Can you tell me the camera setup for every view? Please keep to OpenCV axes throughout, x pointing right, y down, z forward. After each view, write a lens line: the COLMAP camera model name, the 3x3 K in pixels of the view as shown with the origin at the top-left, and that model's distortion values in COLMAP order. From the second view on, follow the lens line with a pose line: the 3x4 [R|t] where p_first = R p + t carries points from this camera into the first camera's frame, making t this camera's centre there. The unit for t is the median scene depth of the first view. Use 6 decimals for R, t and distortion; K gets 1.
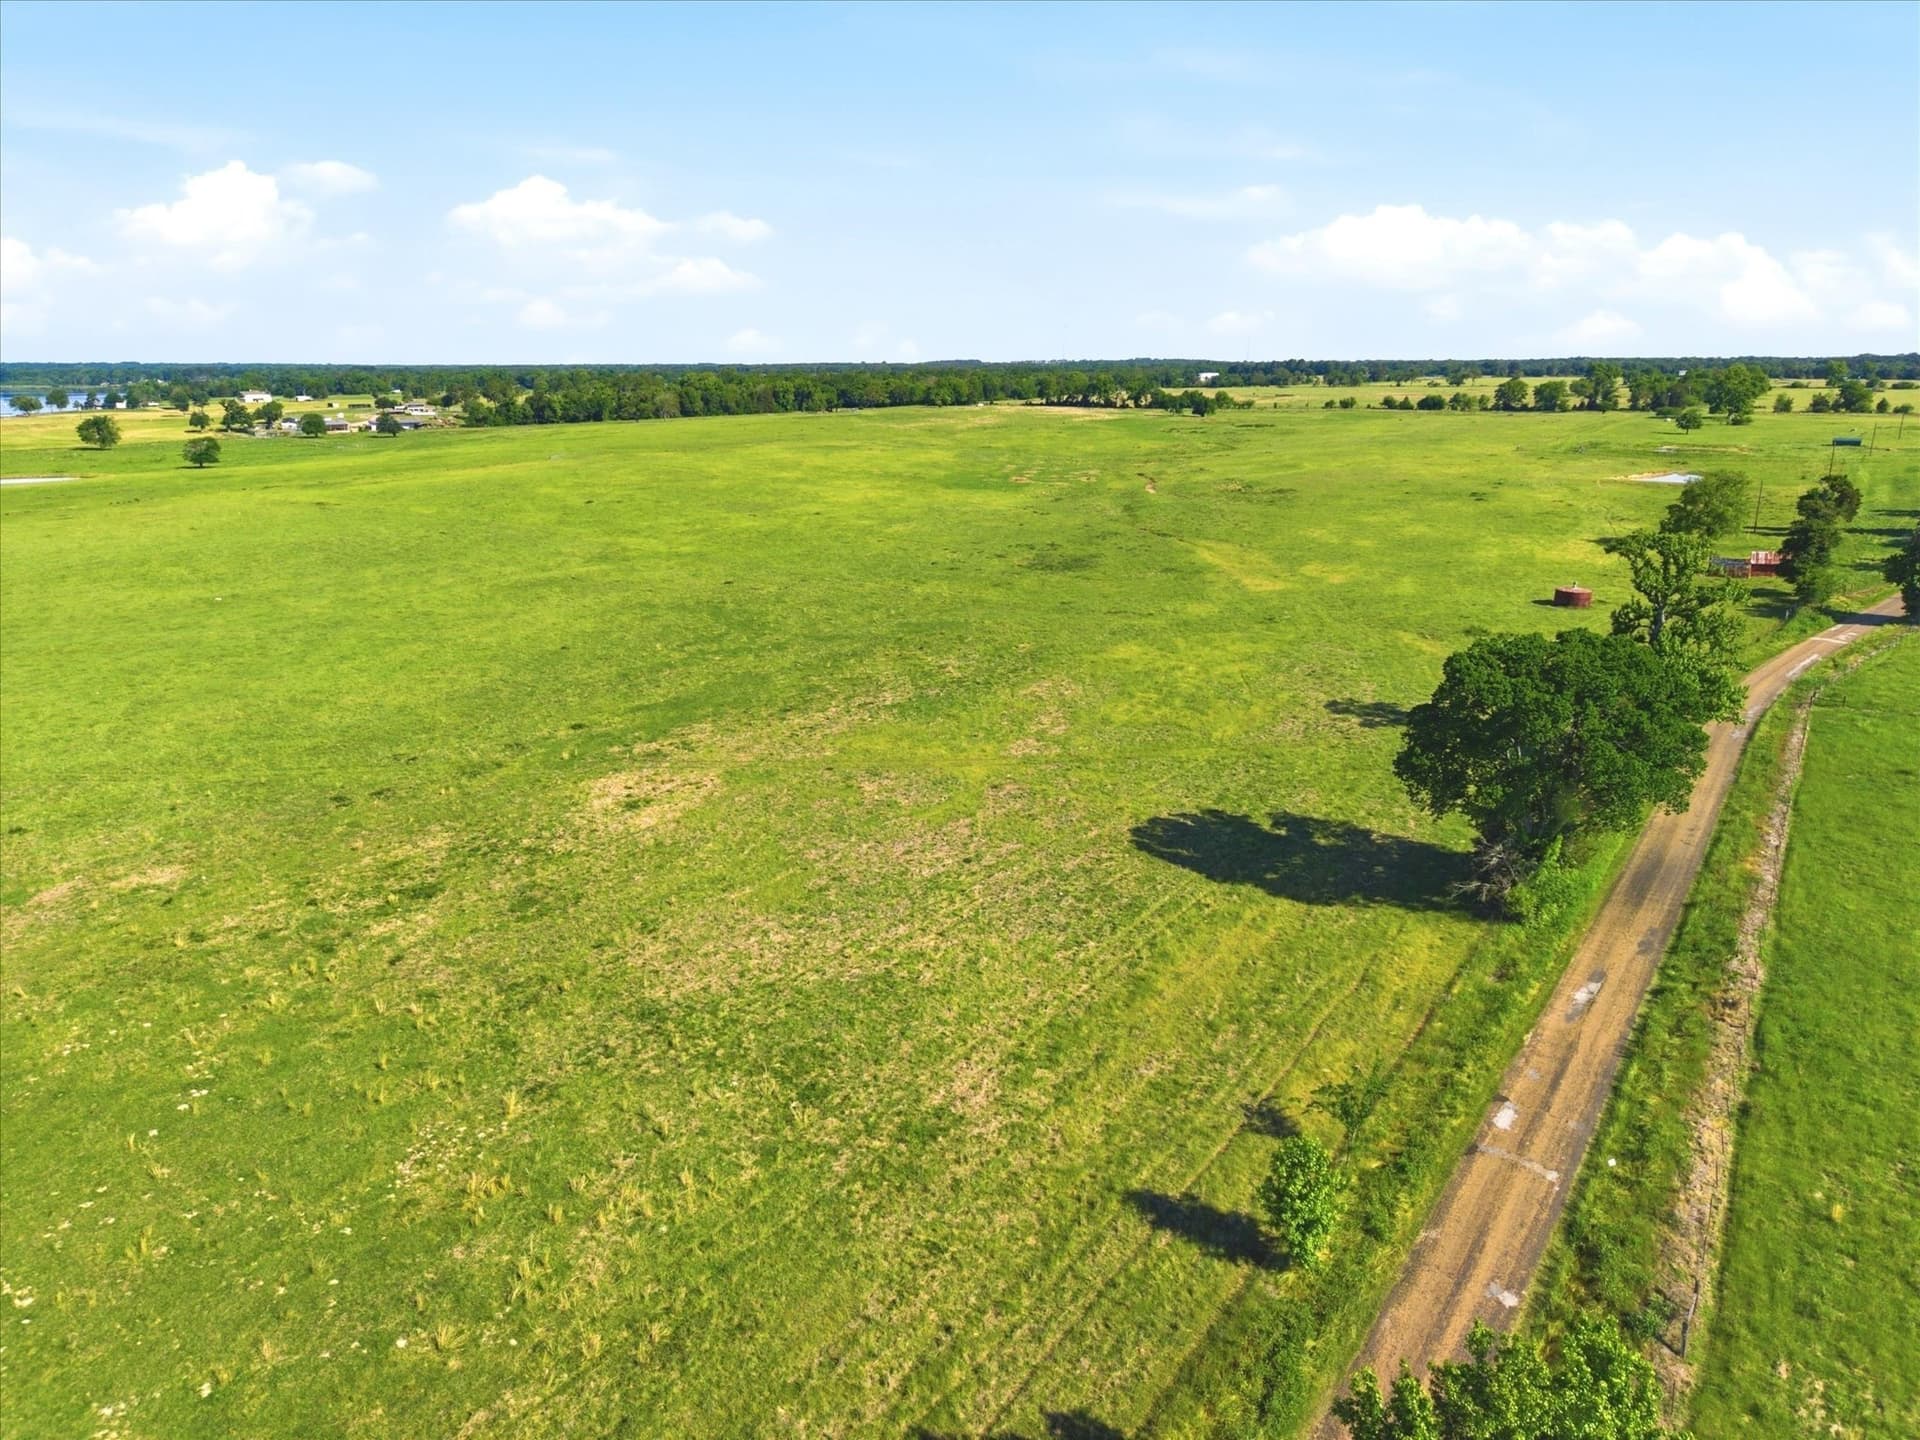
lens RADIAL K [[1286.7, 0, 960.0], [0, 1286.7, 720.0], [0, 0, 1]] dist [0.029924, -0.028576]
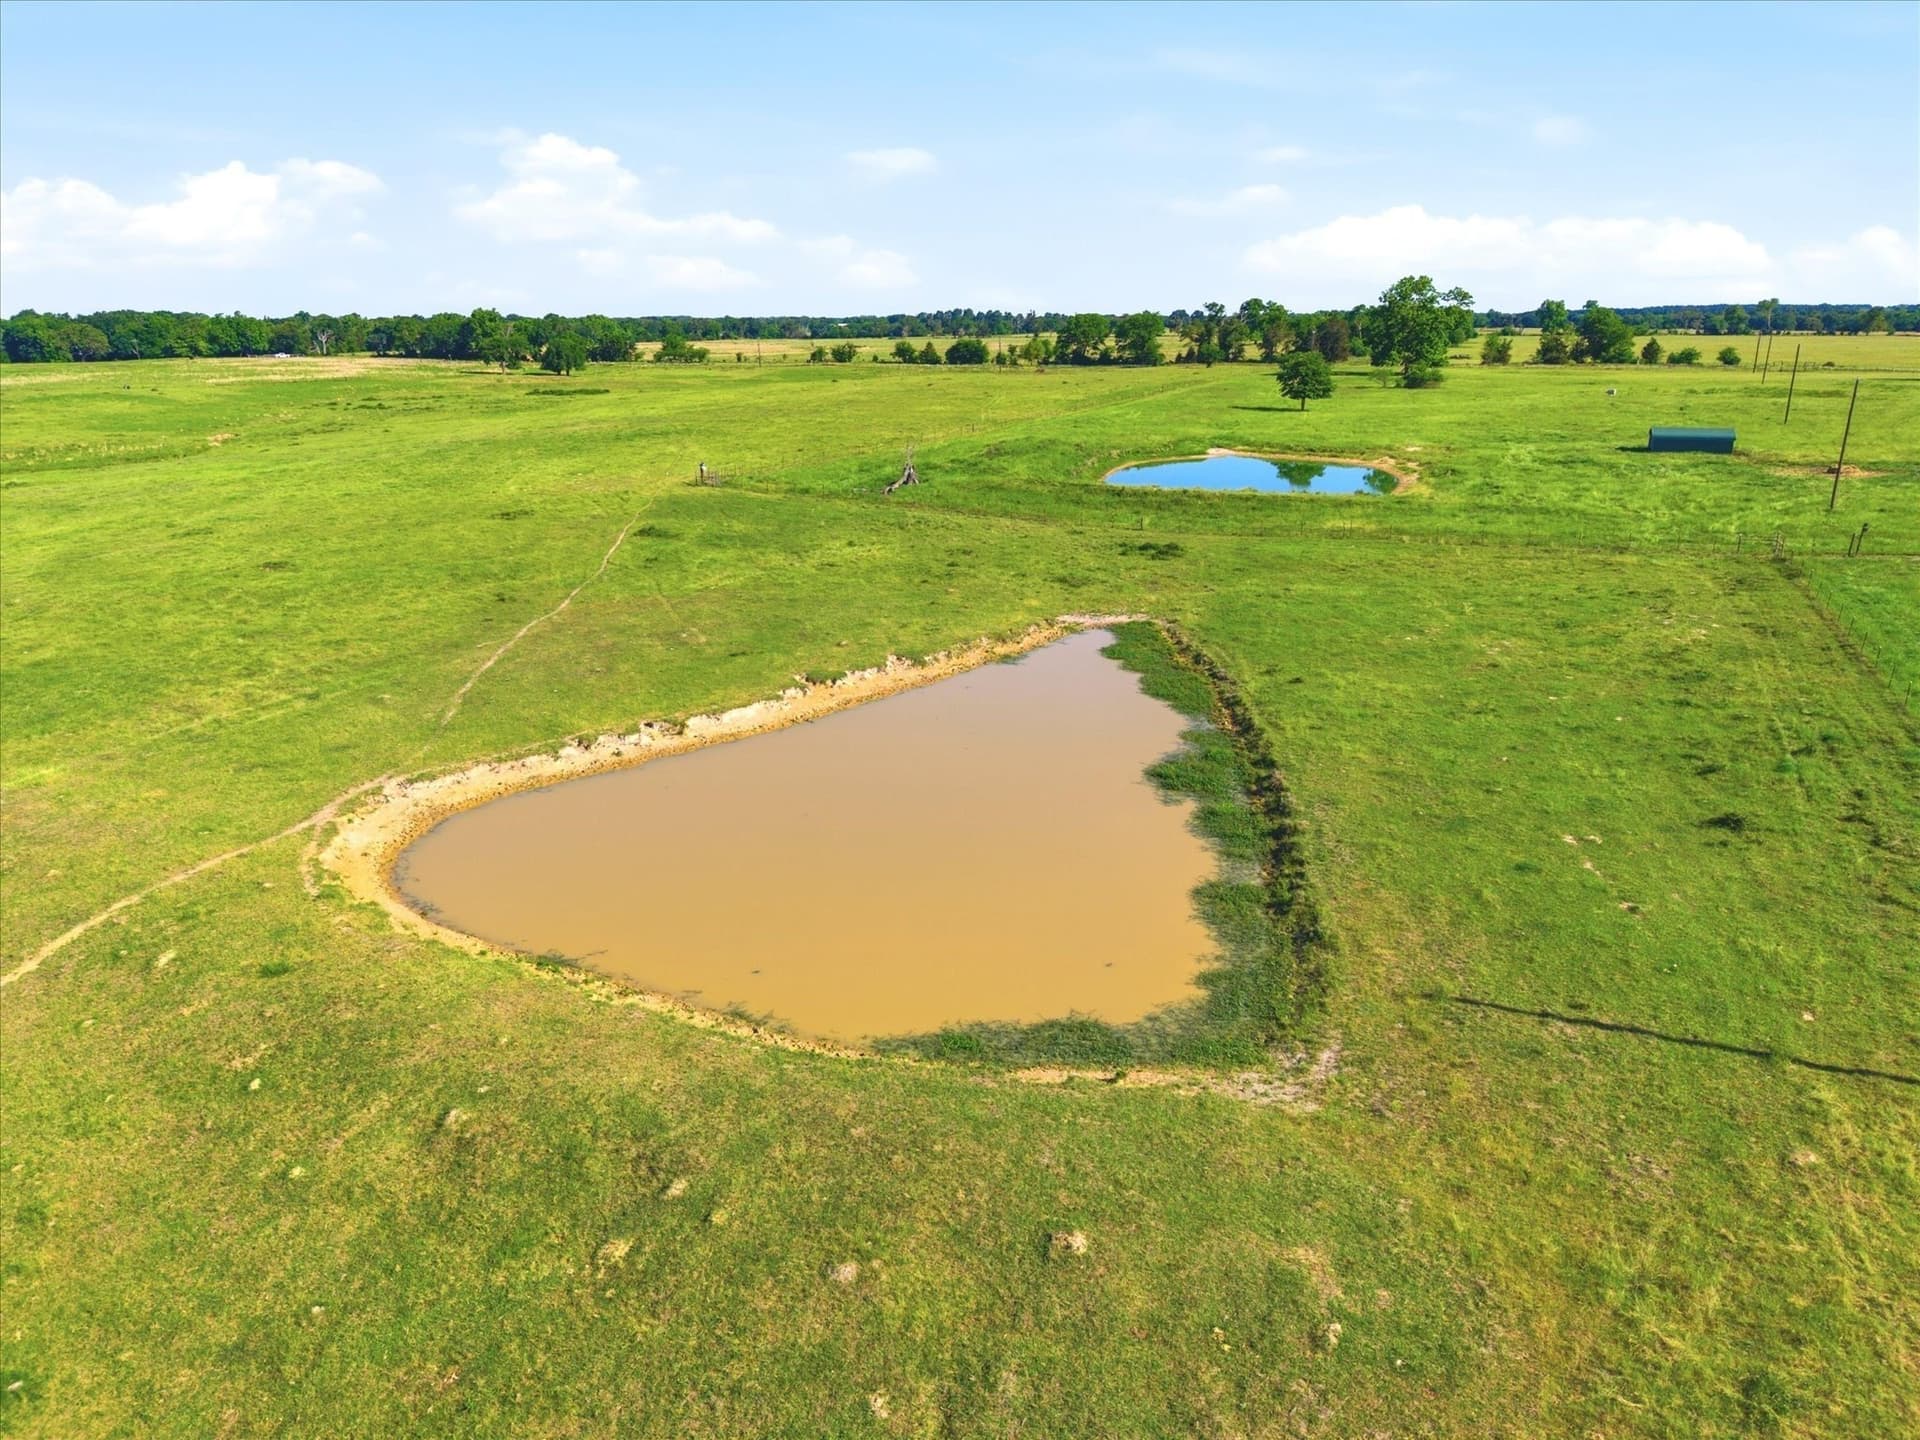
lens RADIAL K [[1286.7, 0, 960.0], [0, 1286.7, 720.0], [0, 0, 1]] dist [0.029924, -0.028576]
pose [[0.984391, -0.050210, 0.168680, 0.291188], [0.045565, 0.998471, 0.031294, -0.106719], [-0.169994, -0.023120, 0.985174, 0.464256]]
